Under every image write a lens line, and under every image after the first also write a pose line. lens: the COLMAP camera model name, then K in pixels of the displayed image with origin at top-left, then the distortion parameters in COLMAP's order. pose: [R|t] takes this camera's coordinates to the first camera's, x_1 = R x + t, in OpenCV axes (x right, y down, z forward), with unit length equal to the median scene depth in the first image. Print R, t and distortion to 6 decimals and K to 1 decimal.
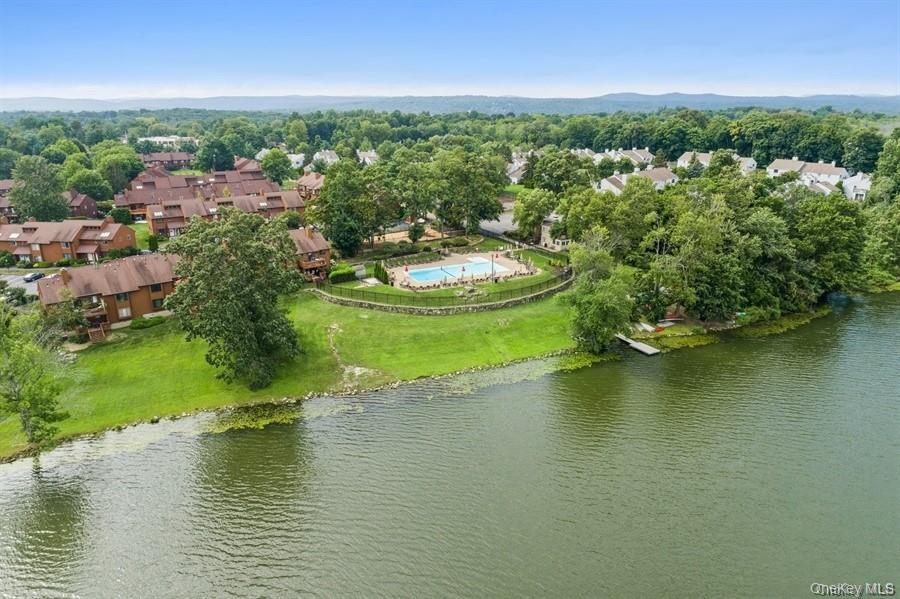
lens RADIAL K [[610.0, 0, 450.0], [0, 610.0, 299.5], [0, 0, 1]] dist [-0.003111, 0.018057]
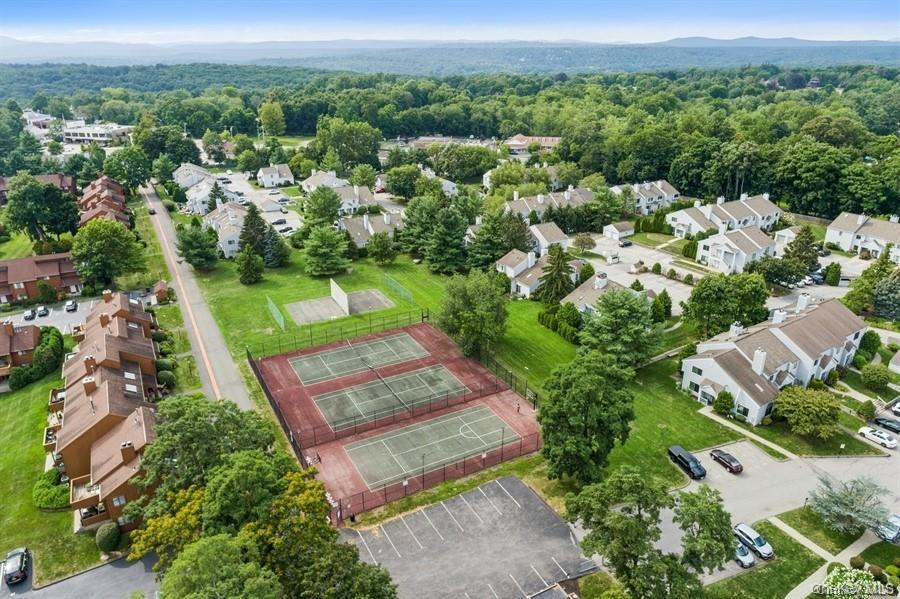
lens RADIAL K [[610.0, 0, 450.0], [0, 610.0, 299.5], [0, 0, 1]] dist [-0.003111, 0.018057]
pose [[0.996430, 0.033229, -0.077609, 0.038025], [-0.026798, 0.996232, 0.082490, -0.106824], [0.080058, -0.080116, 0.993565, 0.215662]]
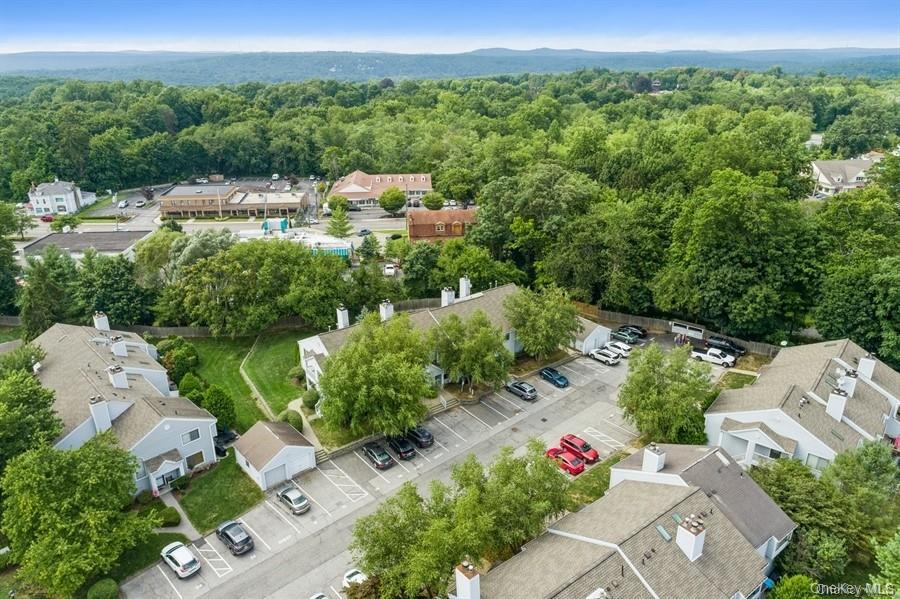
lens RADIAL K [[610.0, 0, 450.0], [0, 610.0, 299.5], [0, 0, 1]] dist [-0.003111, 0.018057]
pose [[0.978898, -0.077645, 0.189023, 0.033505], [0.065309, 0.995361, 0.070648, -0.179491], [-0.193632, -0.056812, 0.979428, 0.514443]]
